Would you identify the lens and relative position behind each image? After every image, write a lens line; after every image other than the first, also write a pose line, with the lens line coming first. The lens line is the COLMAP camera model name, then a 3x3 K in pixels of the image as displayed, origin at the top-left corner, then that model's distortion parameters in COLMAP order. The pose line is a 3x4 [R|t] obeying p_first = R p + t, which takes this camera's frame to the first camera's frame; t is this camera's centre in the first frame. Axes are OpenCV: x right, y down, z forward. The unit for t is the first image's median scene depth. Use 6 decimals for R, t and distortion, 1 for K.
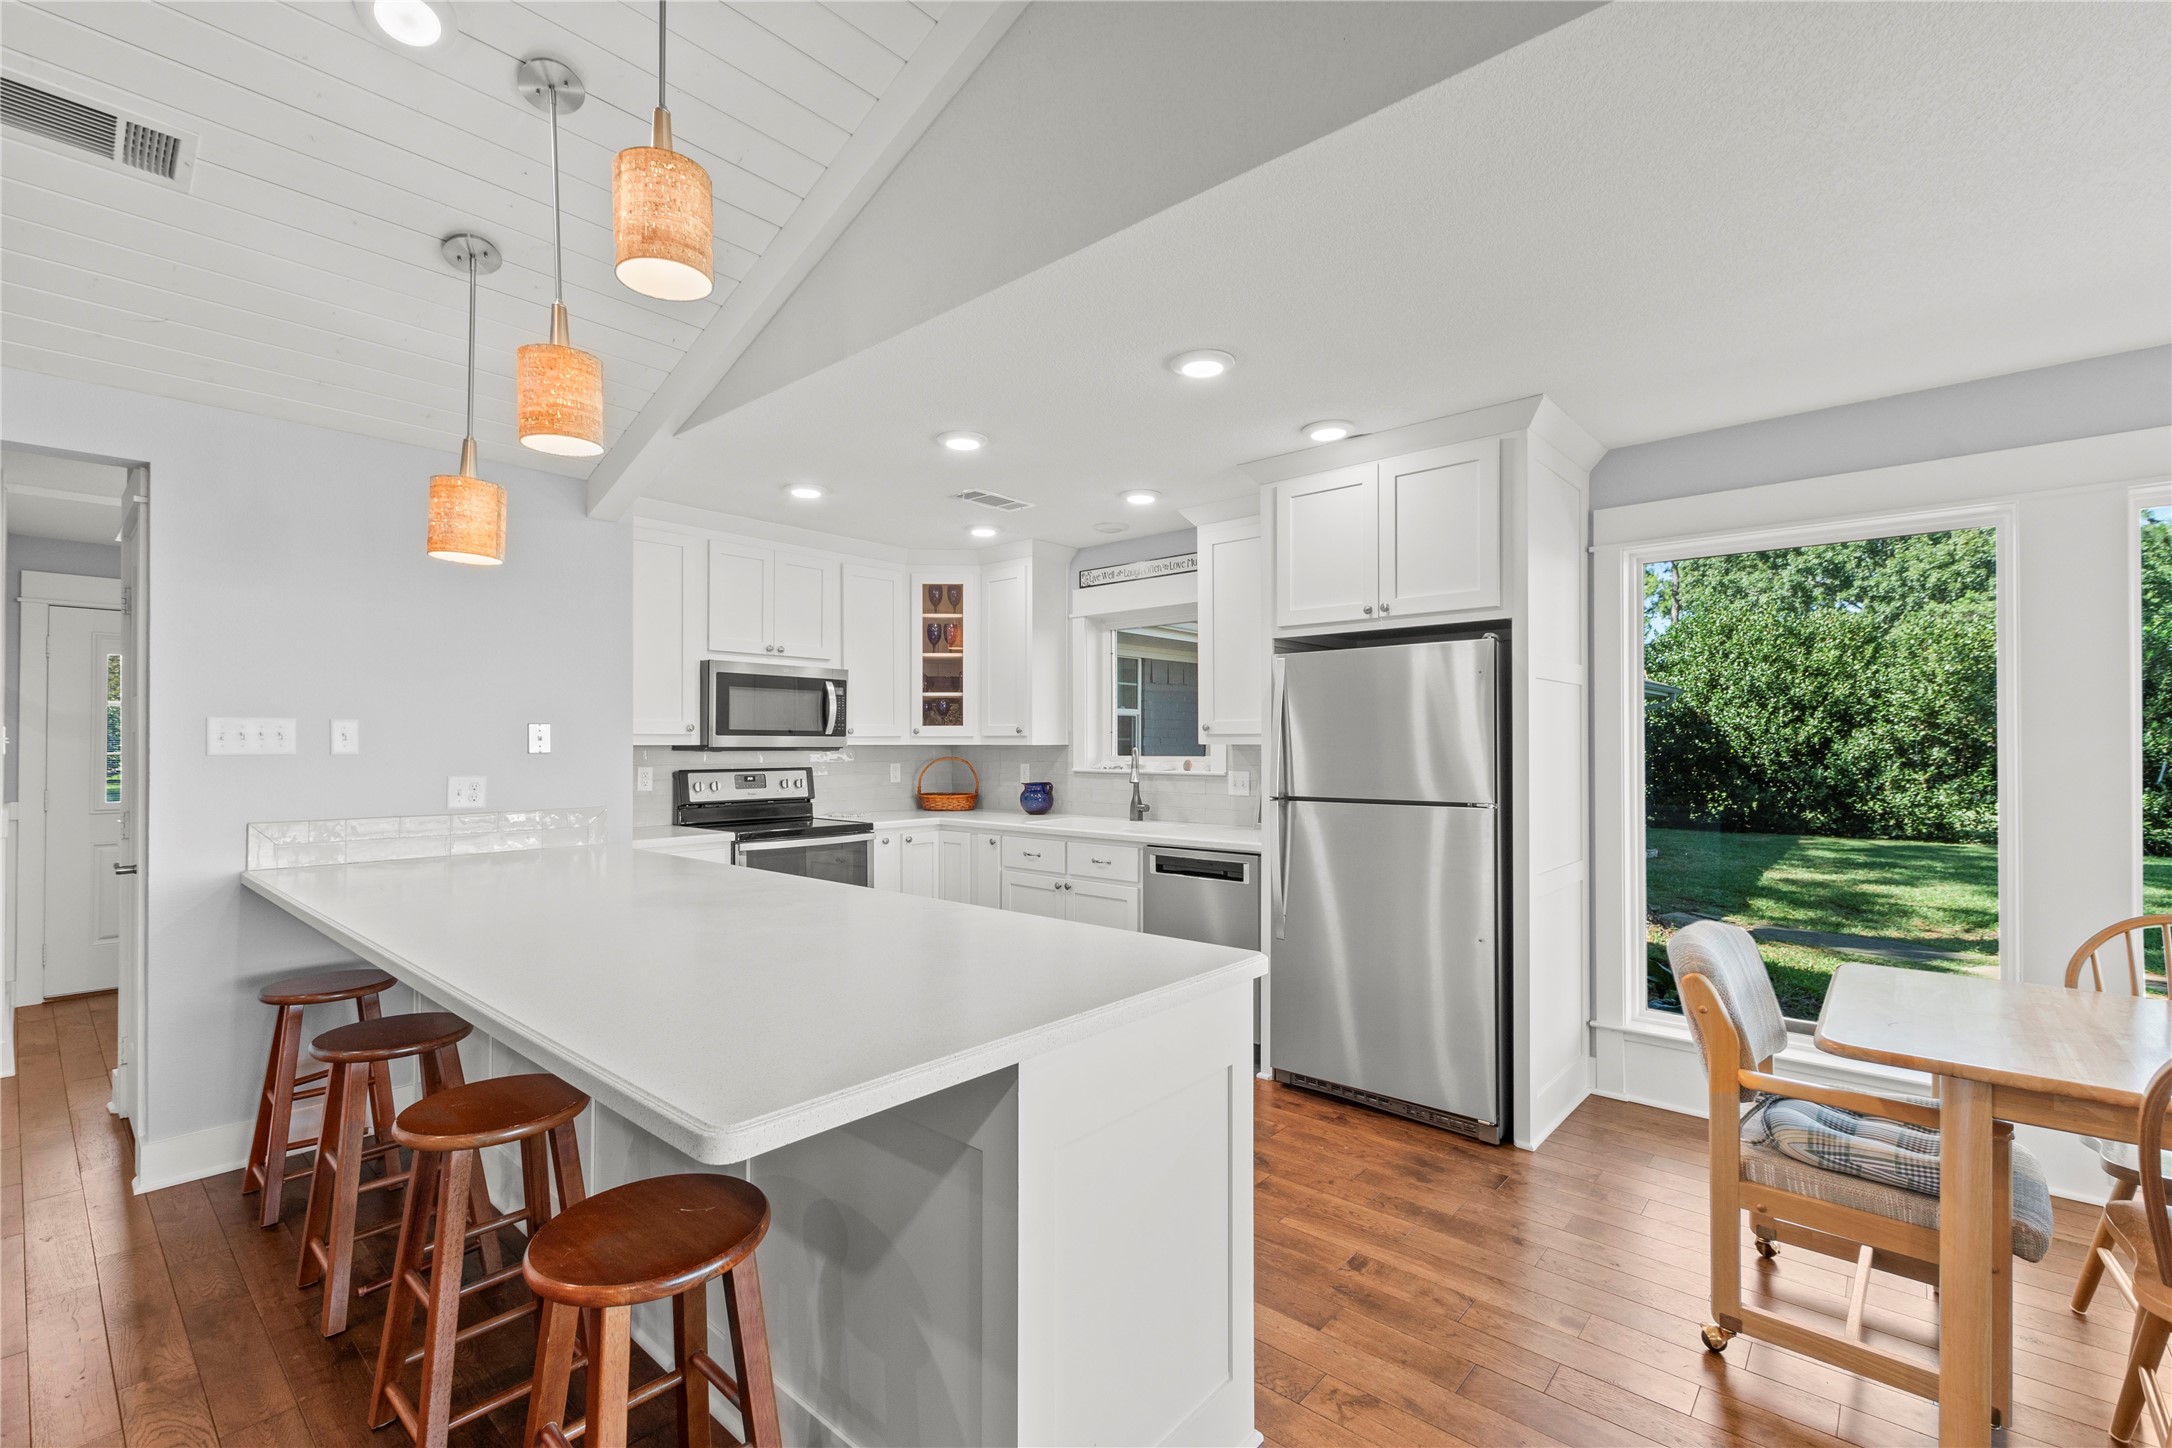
lens RADIAL K [[946.7, 0, 1086.3], [0, 946.7, 736.4], [0, 0, 1]] dist [0.005605, -0.001970]
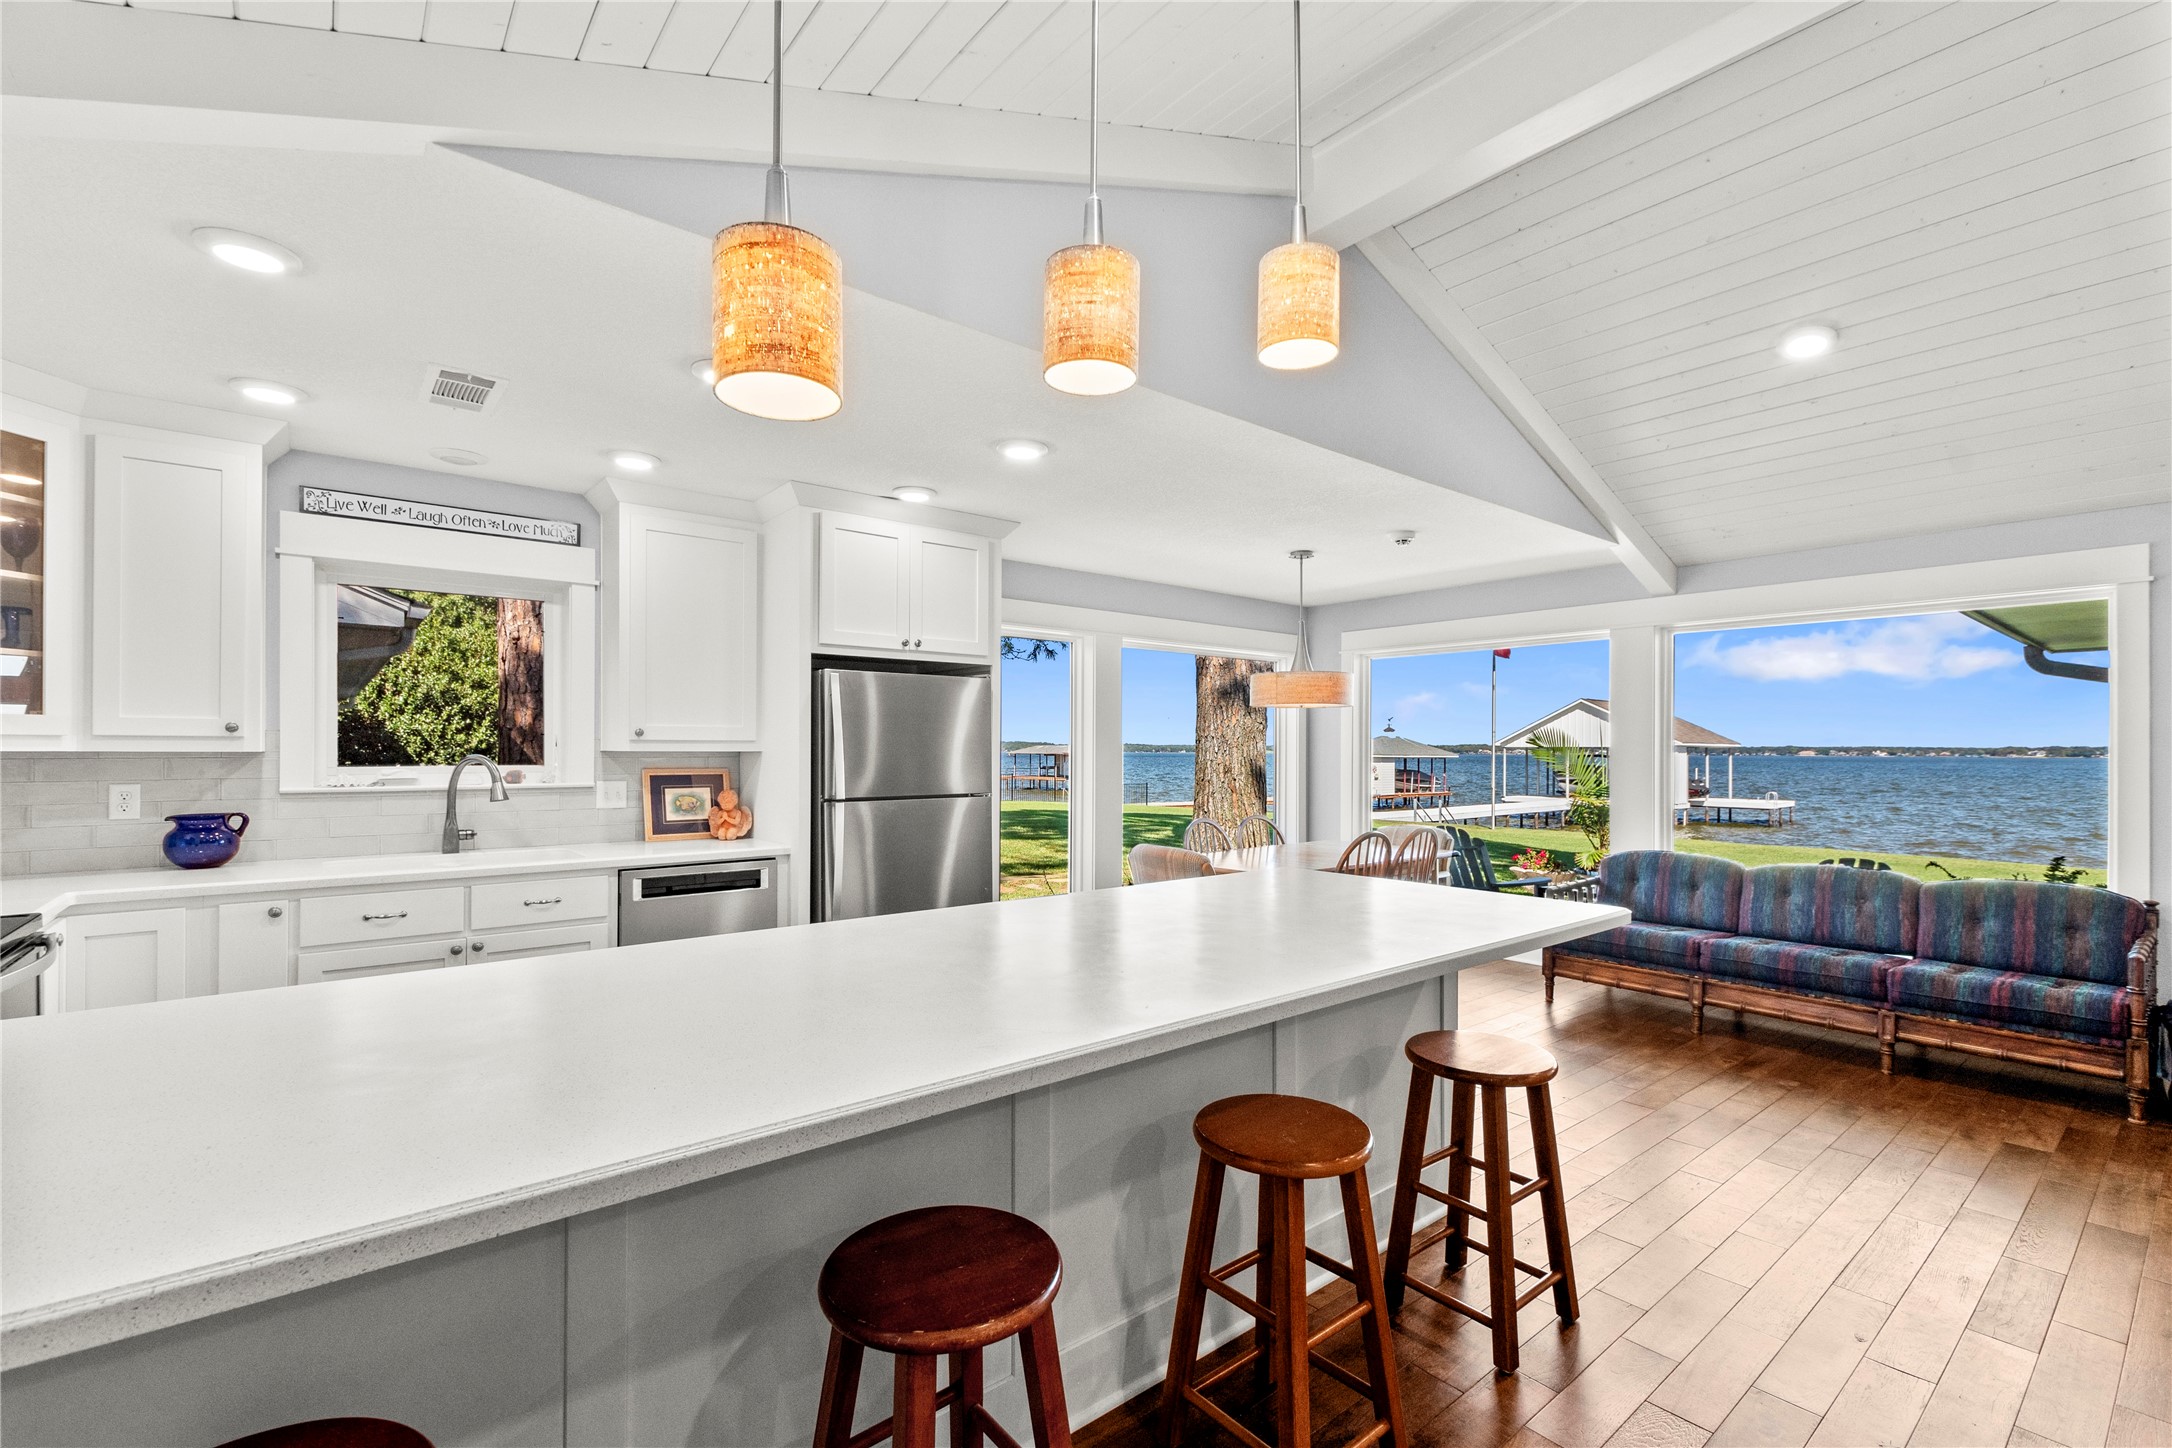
lens RADIAL K [[946.7, 0, 1077.2], [0, 946.7, 747.6], [0, 0, 1]] dist [0.005605, -0.001970]
pose [[0.166000, 0.004178, 0.986117, -0.213651], [-0.010255, 0.999944, -0.002510, 0.000993], [-0.986072, -0.009696, 0.166034, 0.138493]]
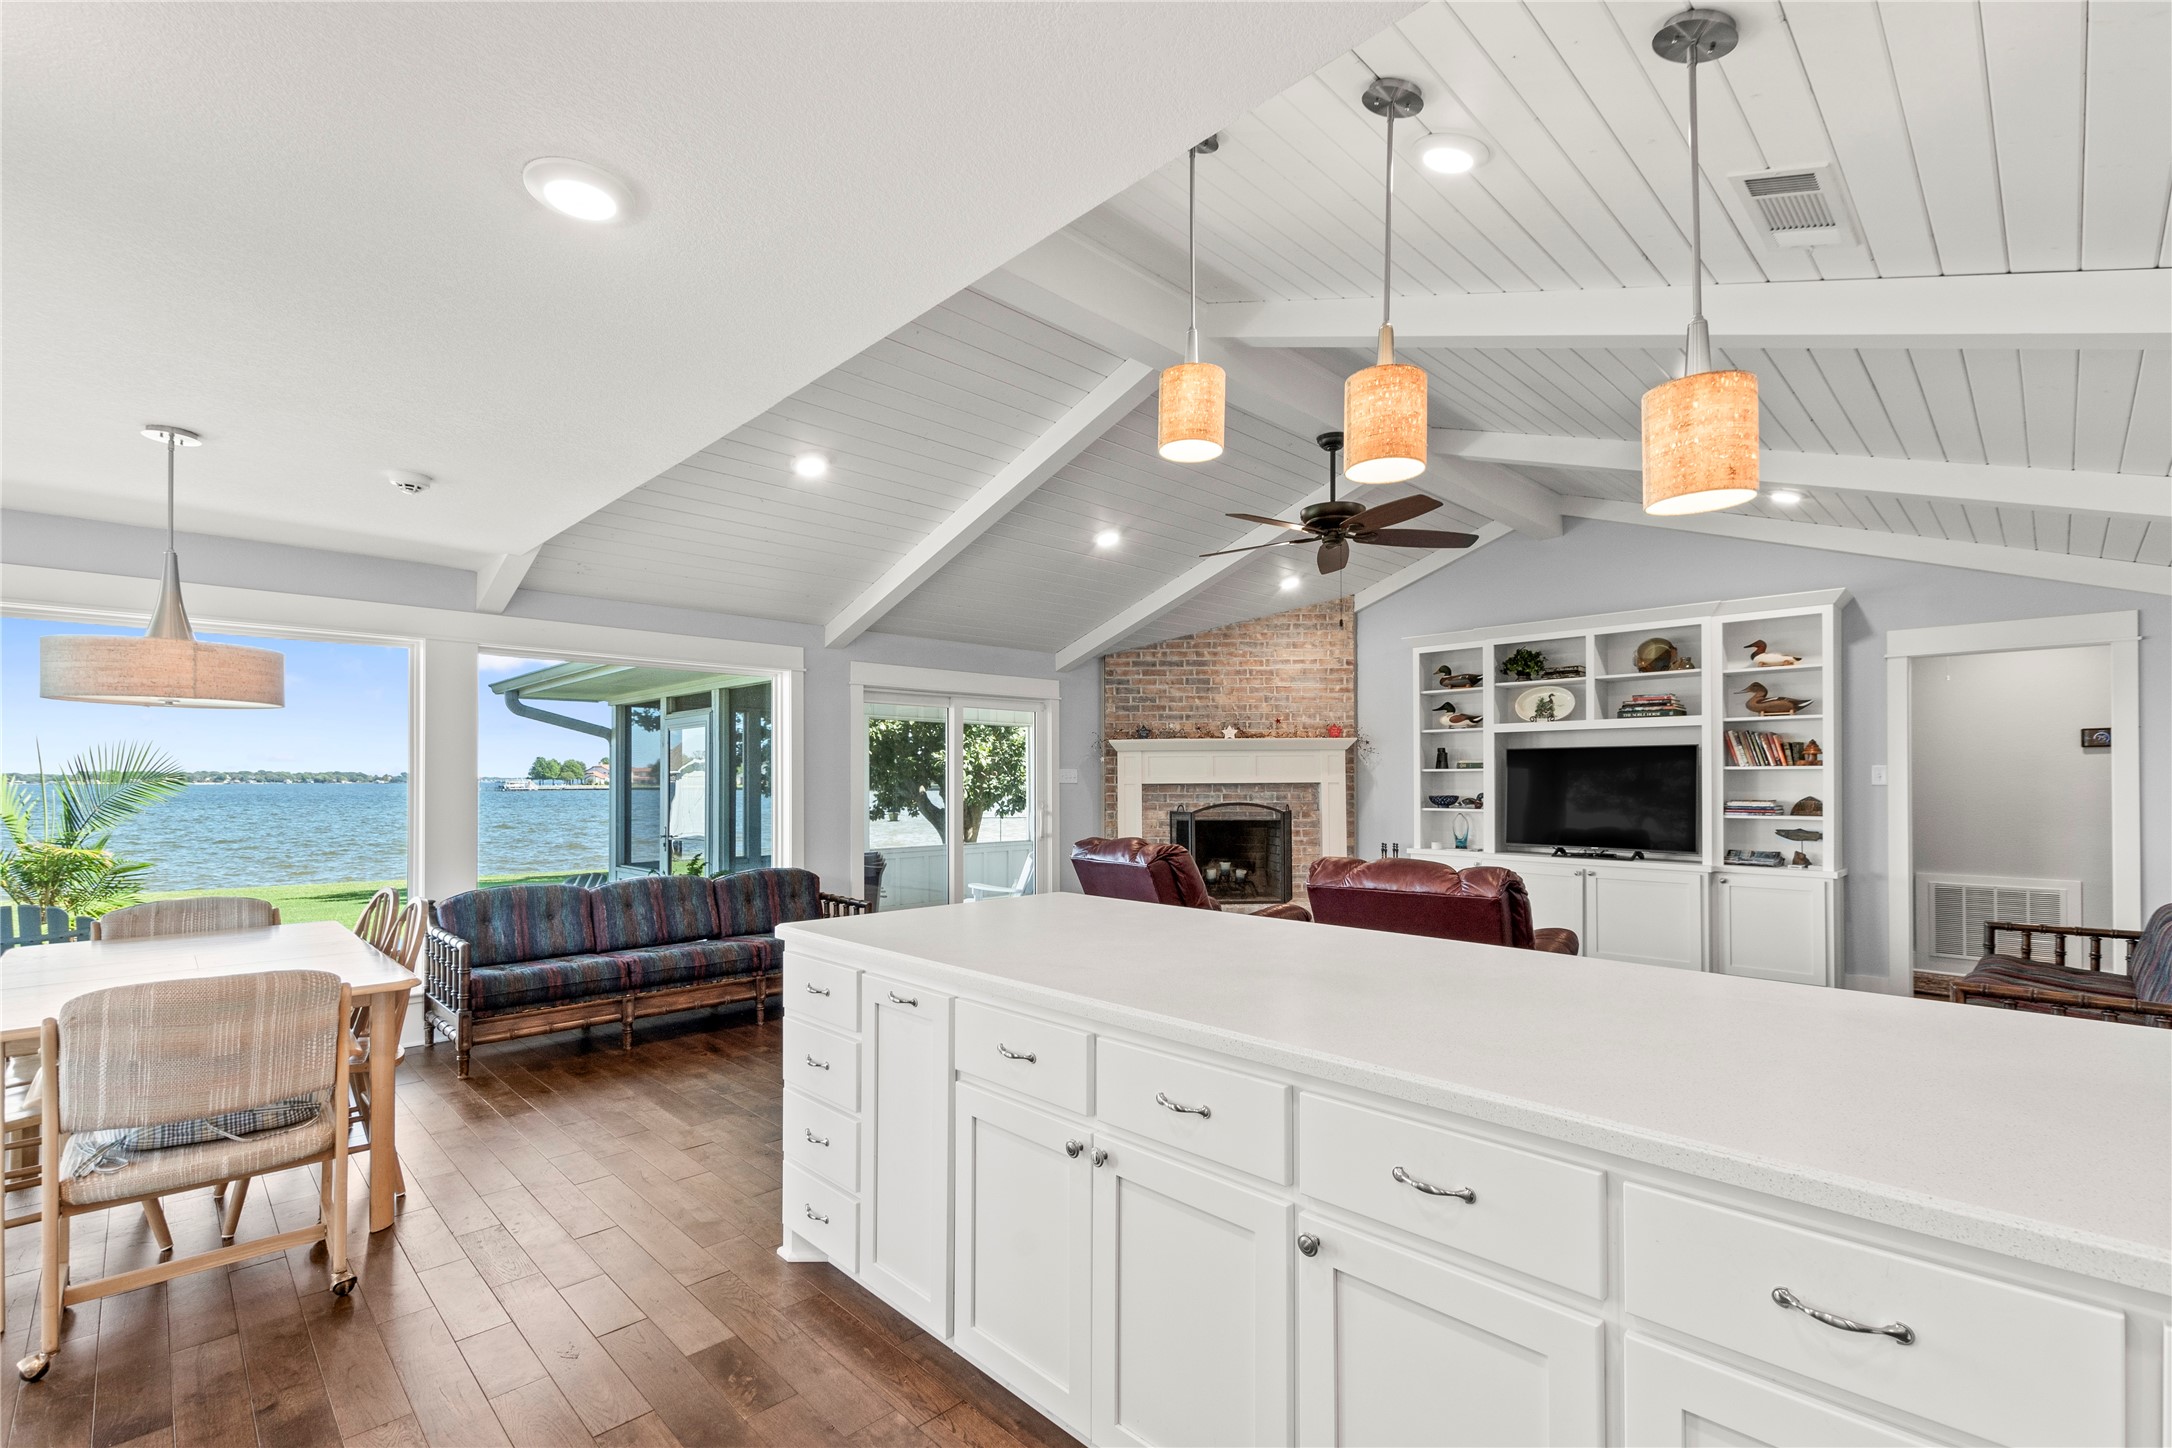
lens RADIAL K [[946.7, 0, 1125.1], [0, 946.7, 774.0], [0, 0, 1]] dist [0.005605, -0.001970]
pose [[-0.998793, 0.001951, 0.049085, -0.056791], [0.001284, 0.999906, -0.013626, 0.002174], [-0.049107, -0.013546, -0.998702, 0.308915]]
